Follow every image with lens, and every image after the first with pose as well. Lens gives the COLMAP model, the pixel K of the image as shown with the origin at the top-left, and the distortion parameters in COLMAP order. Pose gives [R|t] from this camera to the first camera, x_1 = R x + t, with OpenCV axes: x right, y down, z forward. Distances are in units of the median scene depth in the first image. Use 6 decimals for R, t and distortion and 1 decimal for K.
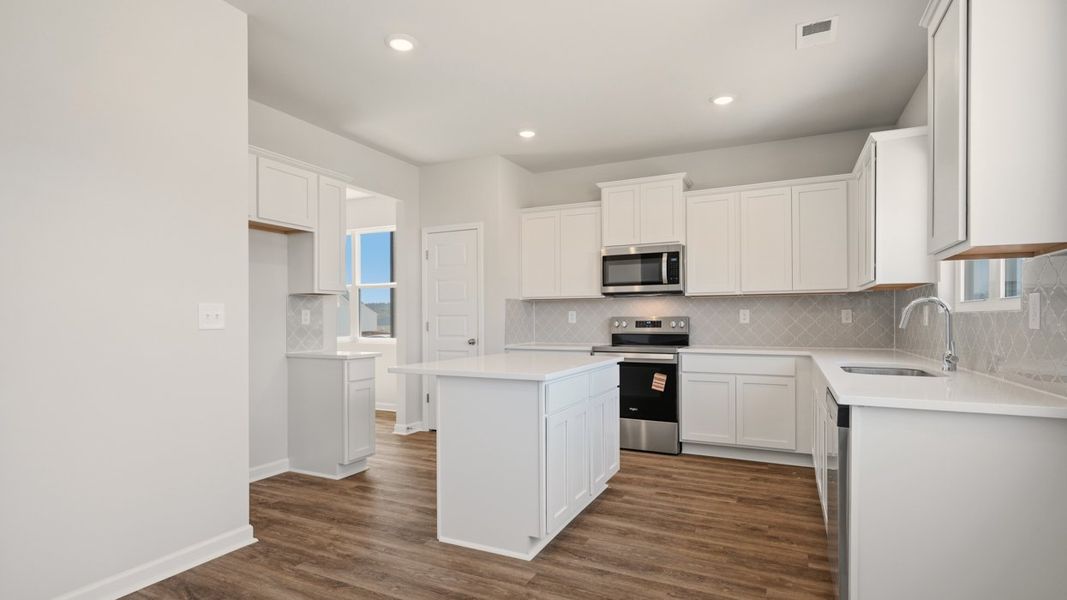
lens RADIAL K [[516.3, 0, 533.5], [0, 516.3, 319.5], [0, 0, 1]] dist [-0.000009, -0.000262]
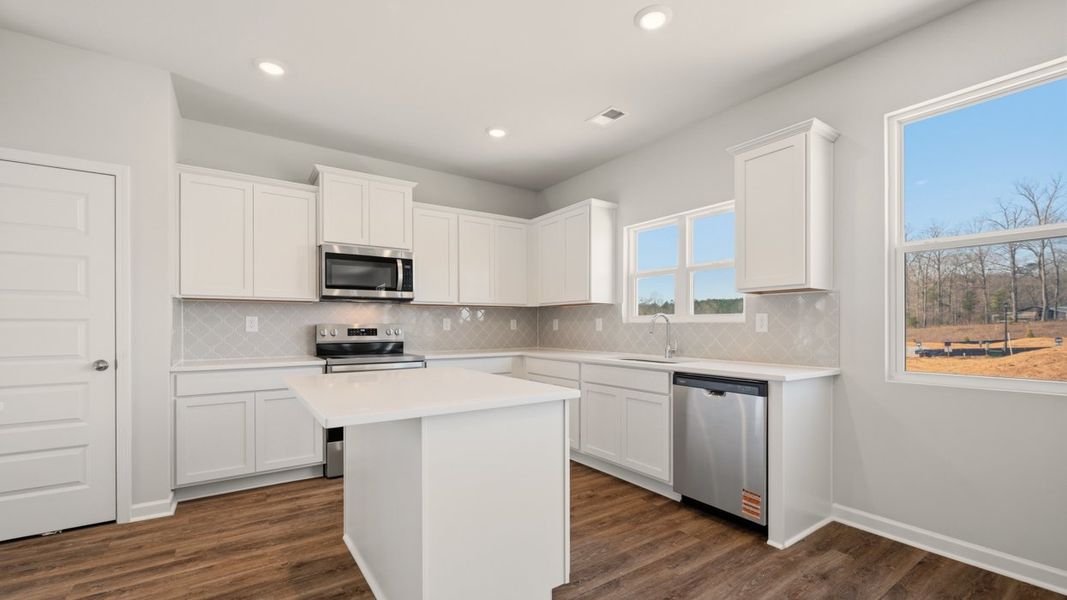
lens RADIAL K [[444.1, 0, 532.1], [0, 444.1, 324.2], [0, 0, 1]] dist [0.000774, -0.000358]
pose [[0.497265, 0.004948, 0.867584, -0.364964], [0.000065, 0.999984, -0.005740, -0.000694], [-0.867599, 0.002911, 0.497257, 0.380167]]
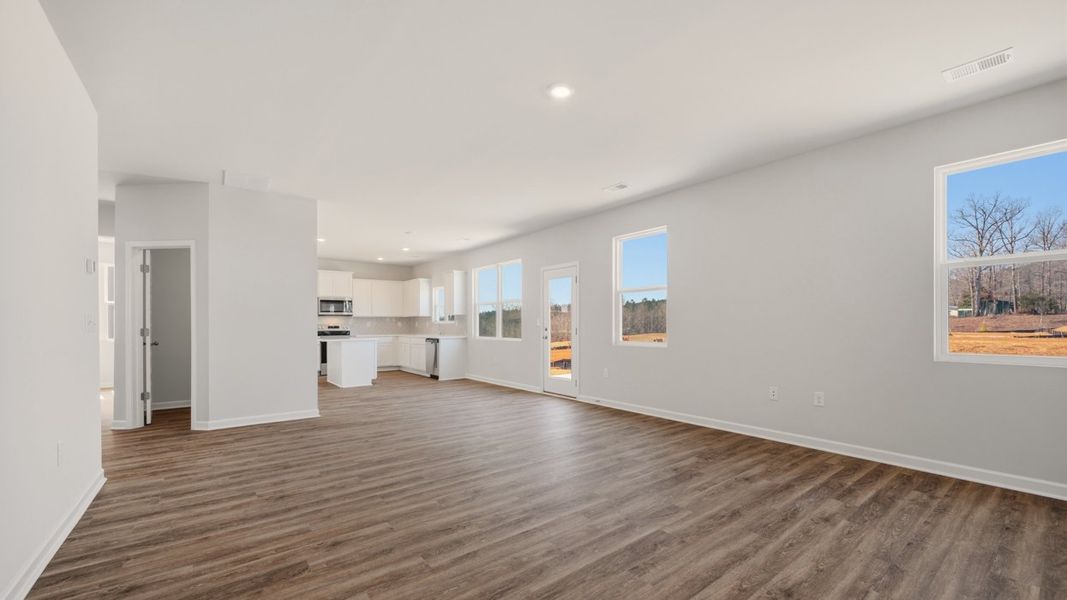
lens RADIAL K [[420.4, 0, 536.9], [0, 420.4, 323.4], [0, 0, 1]] dist [0.000198, -0.000396]
pose [[0.440325, 0.001442, 0.897837, -1.334259], [0.004465, 0.999983, -0.003796, 0.003052], [-0.897827, 0.005681, 0.440311, -0.893267]]
